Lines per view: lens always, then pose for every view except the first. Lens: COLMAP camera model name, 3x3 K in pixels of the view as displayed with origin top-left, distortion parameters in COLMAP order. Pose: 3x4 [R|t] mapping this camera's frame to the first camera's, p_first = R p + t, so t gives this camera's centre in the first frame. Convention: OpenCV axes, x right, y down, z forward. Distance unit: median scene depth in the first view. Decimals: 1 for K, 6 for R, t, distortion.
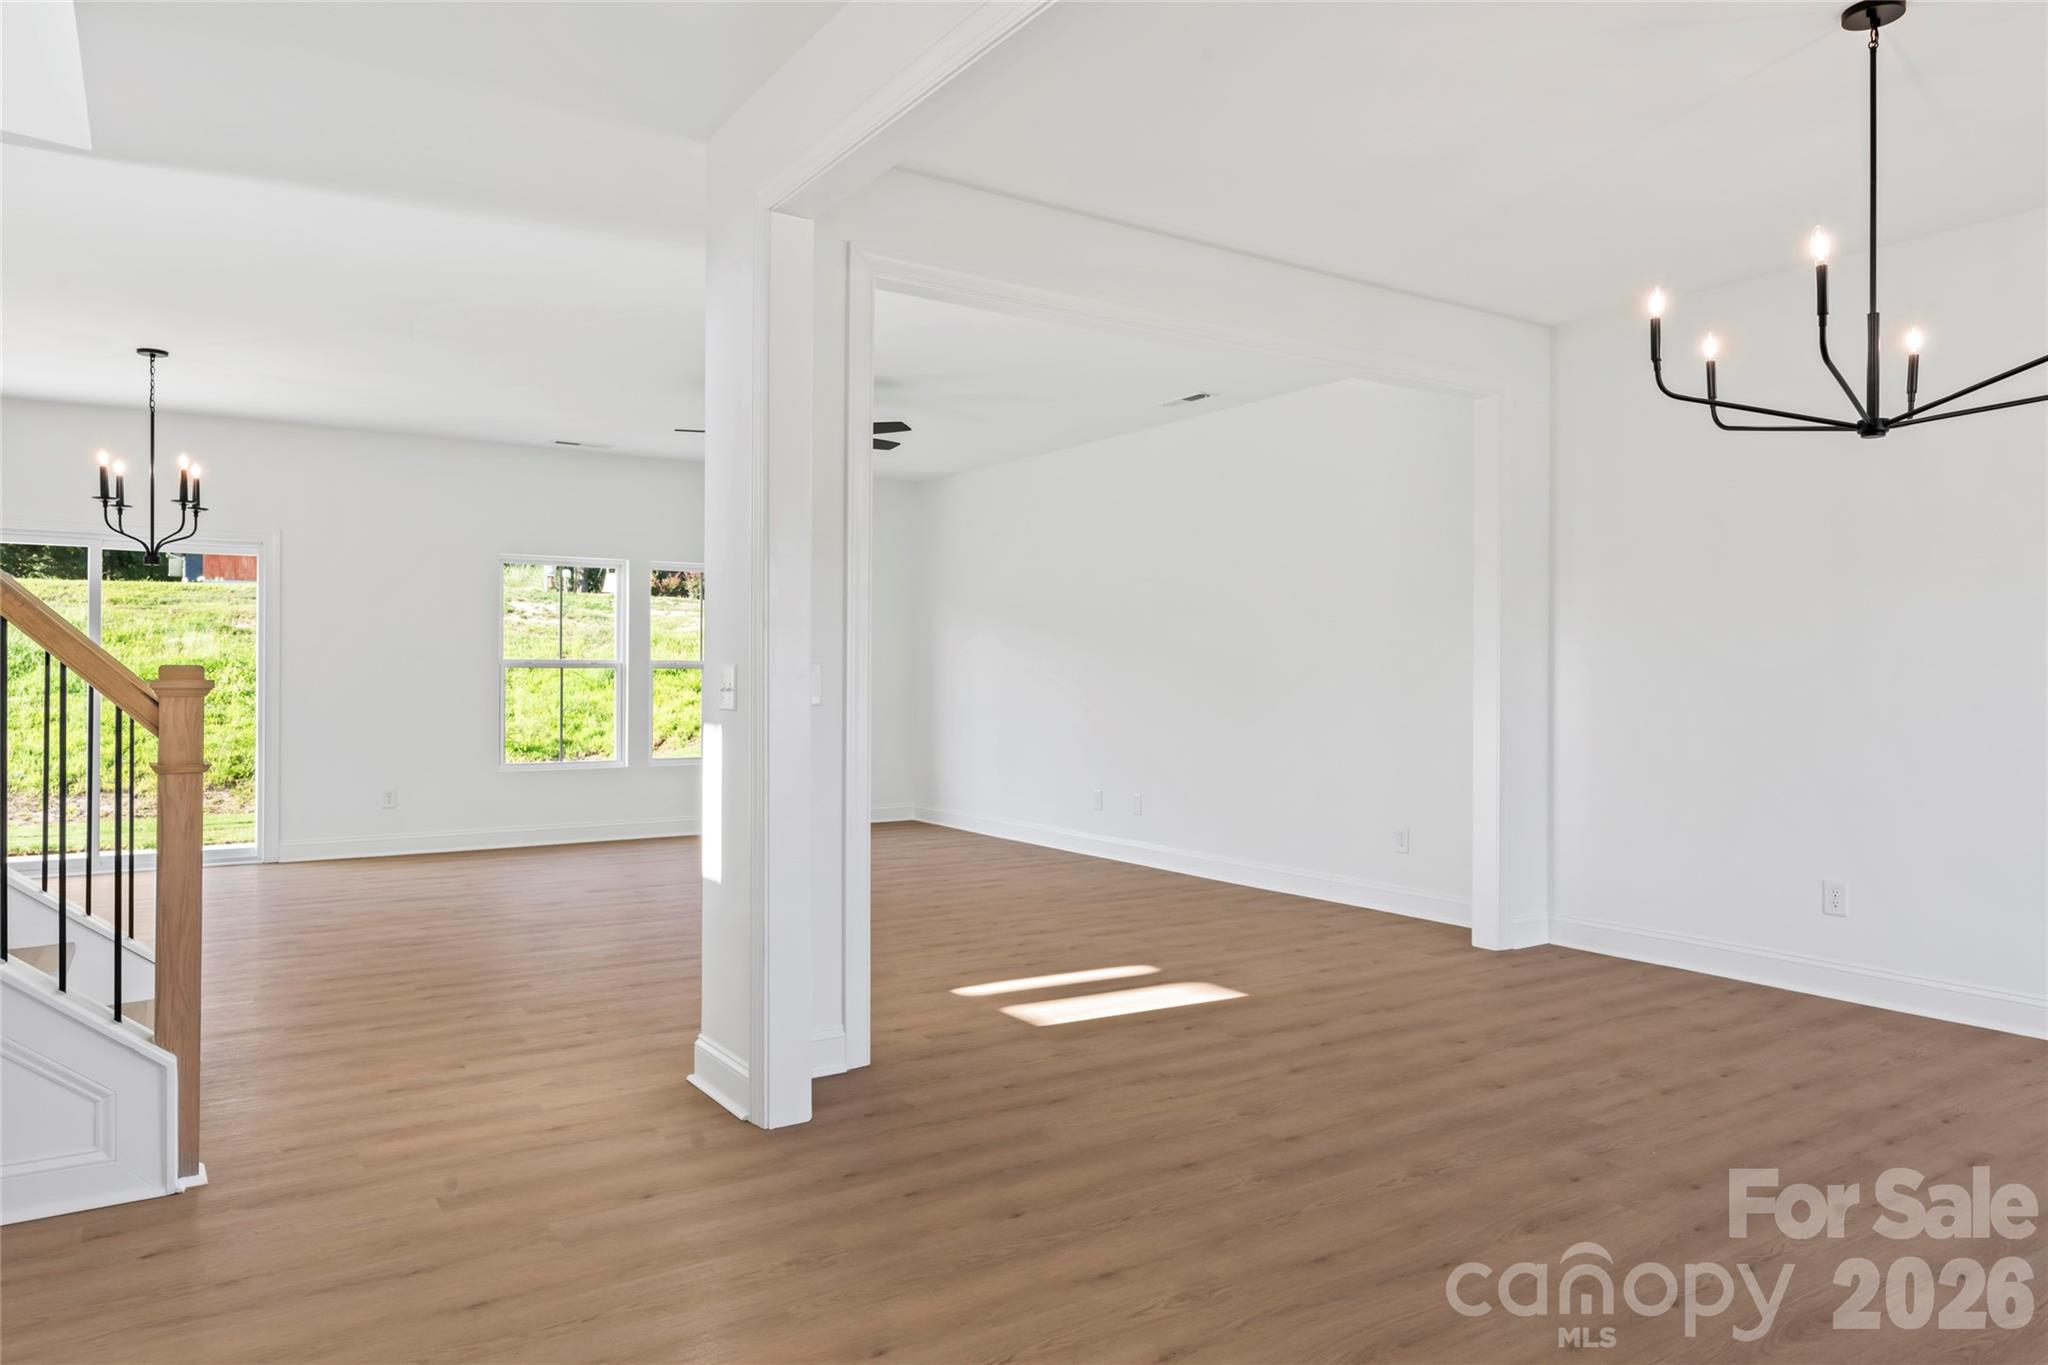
lens RADIAL K [[1316.0, 0, 1023.6], [0, 1316.0, 679.1], [0, 0, 1]] dist [-0.005771, 0.006571]
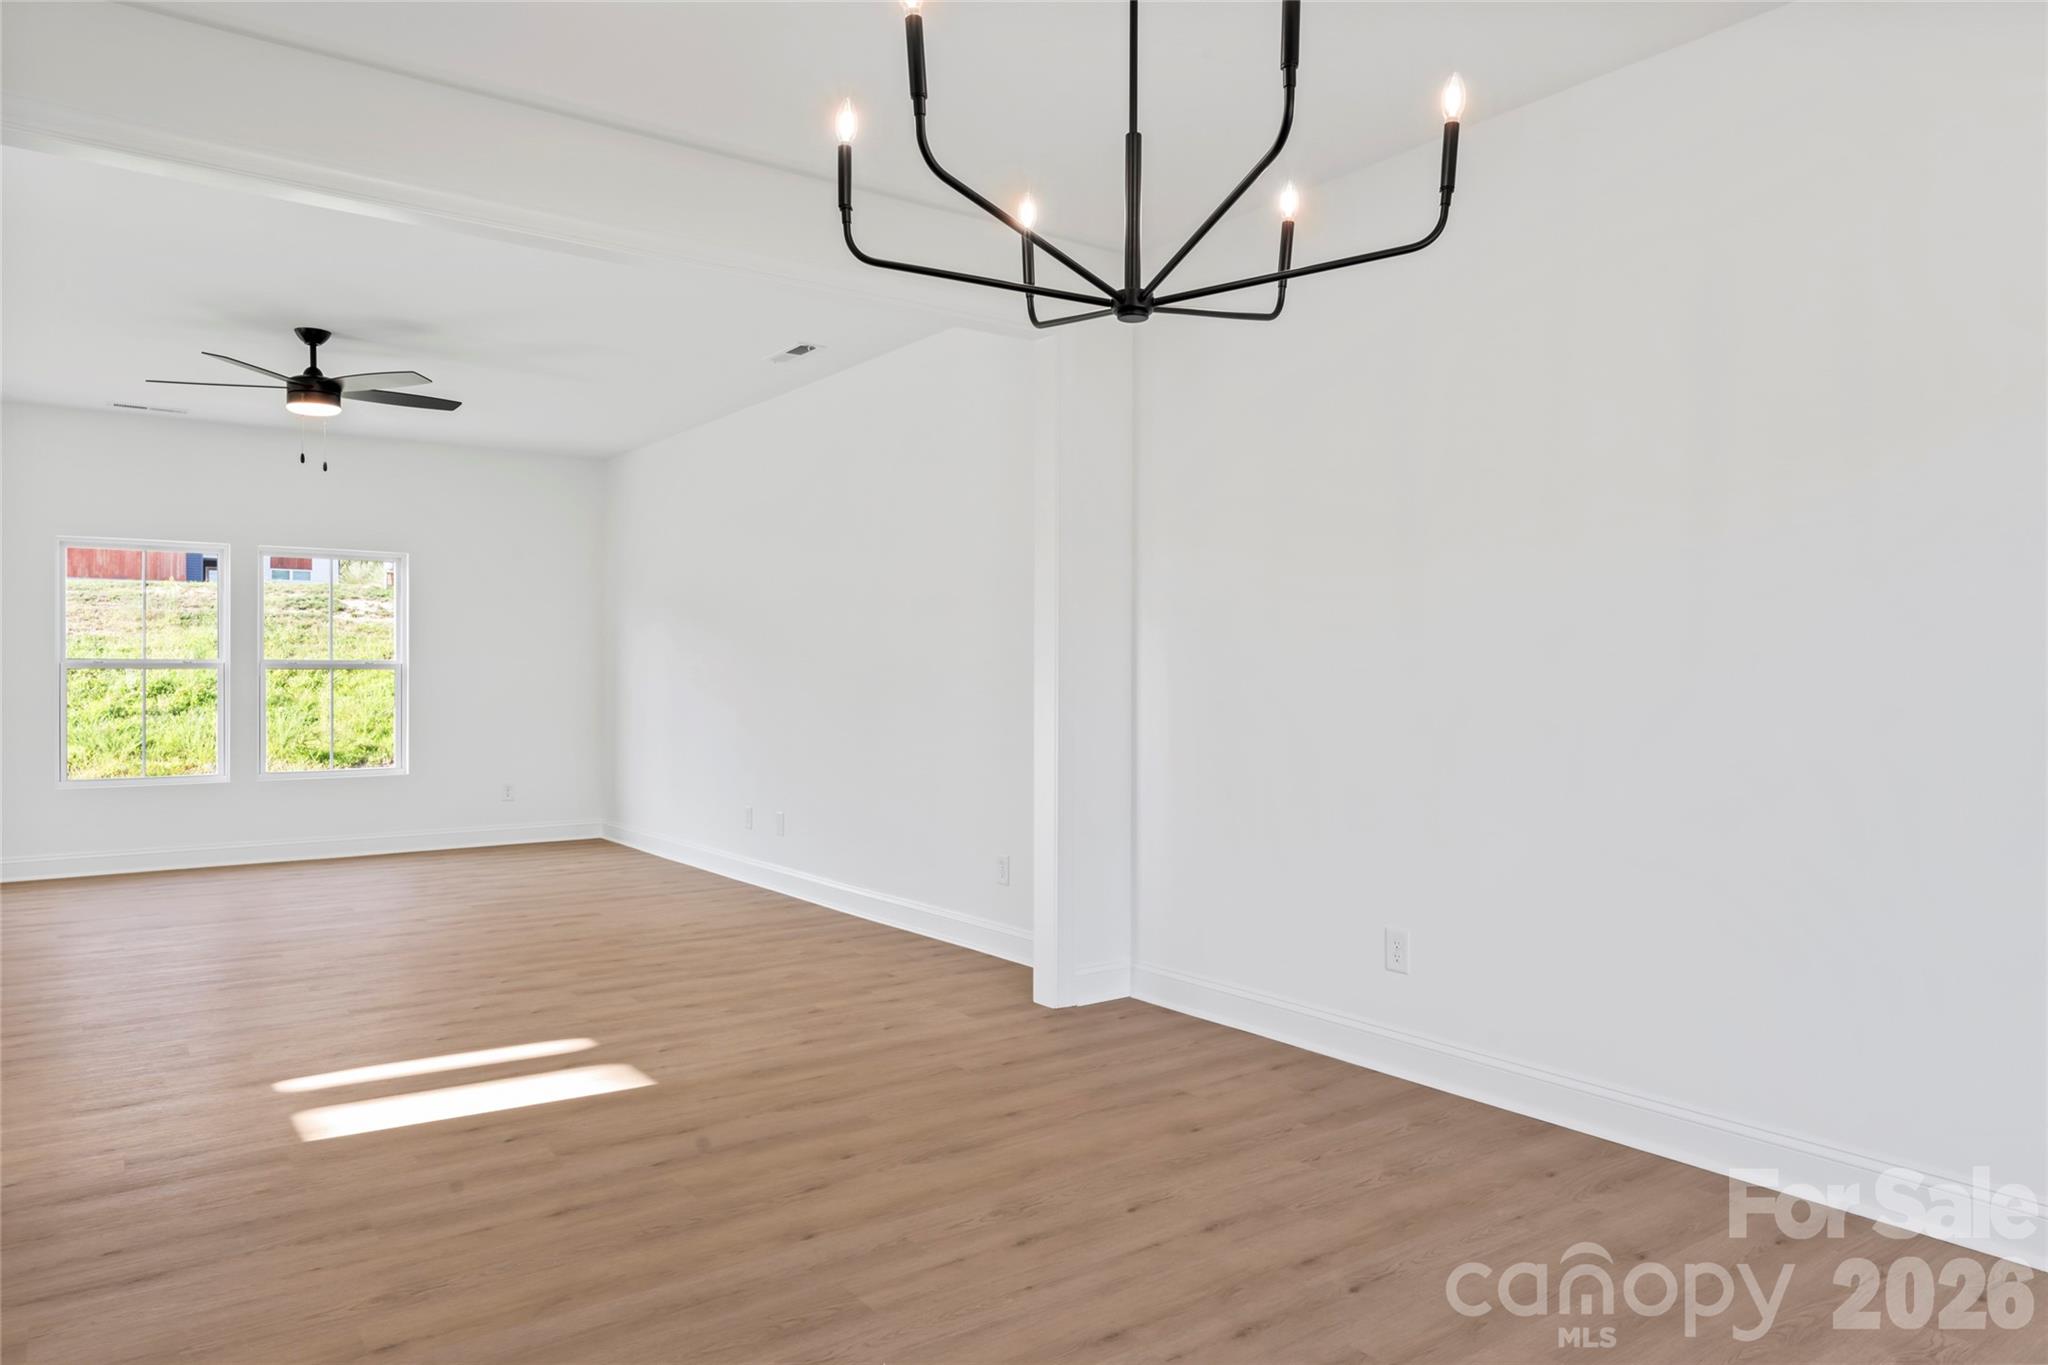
lens RADIAL K [[1316.0, 0, 1023.6], [0, 1316.0, 686.4], [0, 0, 1]] dist [-0.005771, 0.006571]
pose [[0.998914, -0.003610, 0.046443, 0.394391], [0.003348, 0.999978, 0.005715, 0.000107], [-0.046463, -0.005553, 0.998905, 0.232853]]
